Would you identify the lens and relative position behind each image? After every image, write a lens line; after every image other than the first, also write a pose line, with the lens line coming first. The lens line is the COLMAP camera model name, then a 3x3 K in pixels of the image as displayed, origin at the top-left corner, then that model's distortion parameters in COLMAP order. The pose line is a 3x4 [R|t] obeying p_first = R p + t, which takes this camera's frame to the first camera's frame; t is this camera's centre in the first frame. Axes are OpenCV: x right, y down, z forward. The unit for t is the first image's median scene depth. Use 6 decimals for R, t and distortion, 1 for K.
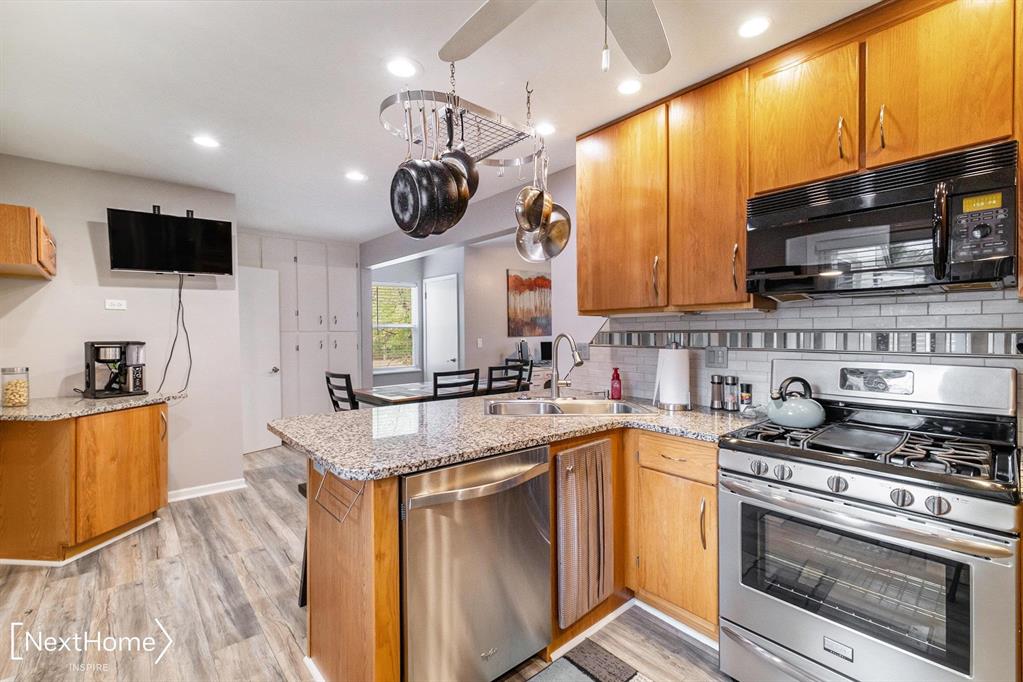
lens RADIAL K [[446.4, 0, 511.5], [0, 446.4, 338.6], [0, 0, 1]] dist [0.017401, -0.003297]
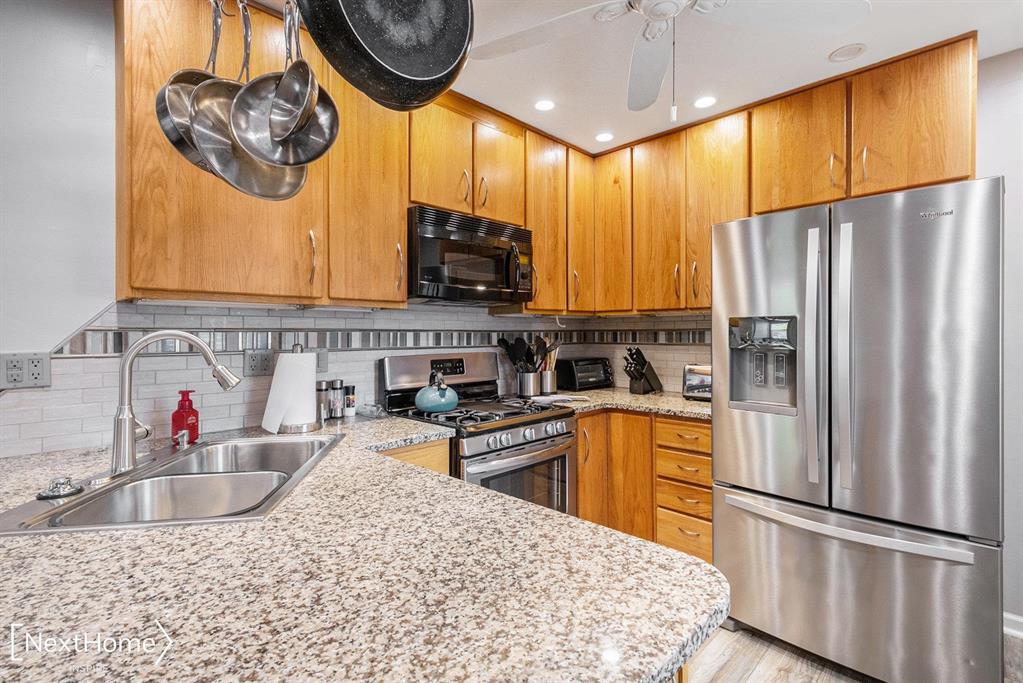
lens RADIAL K [[484.6, 0, 503.6], [0, 484.6, 339.0], [0, 0, 1]] dist [0.011144, 0.000013]
pose [[-0.079950, -0.008824, 0.996760, -0.502946], [0.011127, 0.999891, 0.009744, -0.004760], [-0.996737, 0.011870, -0.079843, 0.716798]]
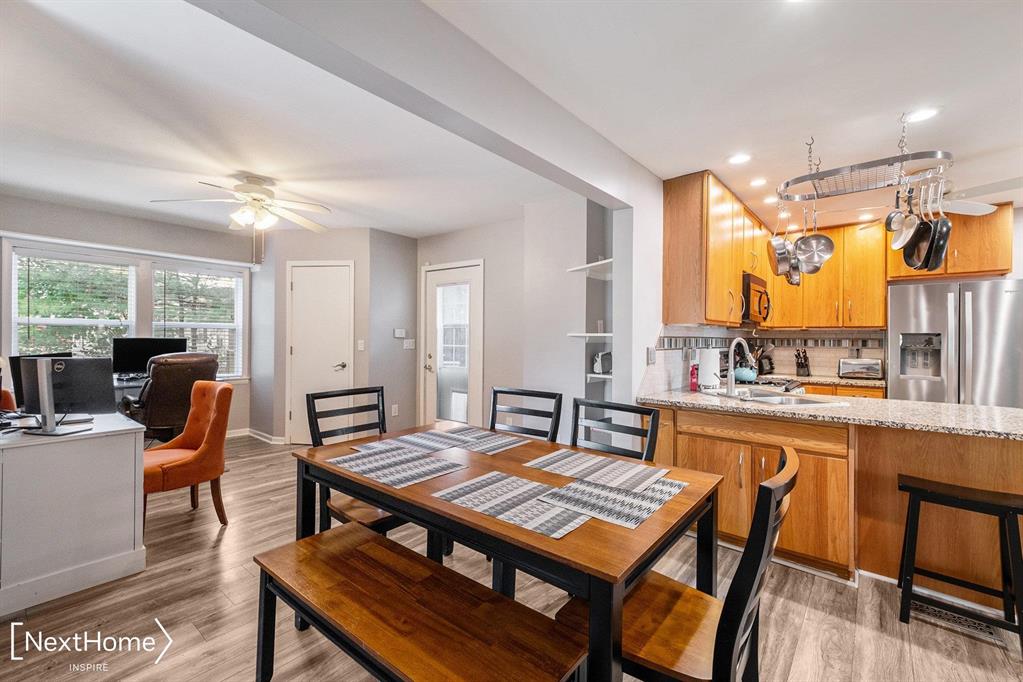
lens RADIAL K [[446.4, 0, 534.1], [0, 446.4, 340.2], [0, 0, 1]] dist [0.017401, -0.003297]
pose [[-0.178866, -0.003763, 0.983866, -1.082856], [0.001276, 0.999991, 0.004057, -0.014862], [-0.983873, 0.001981, -0.178860, 1.934330]]
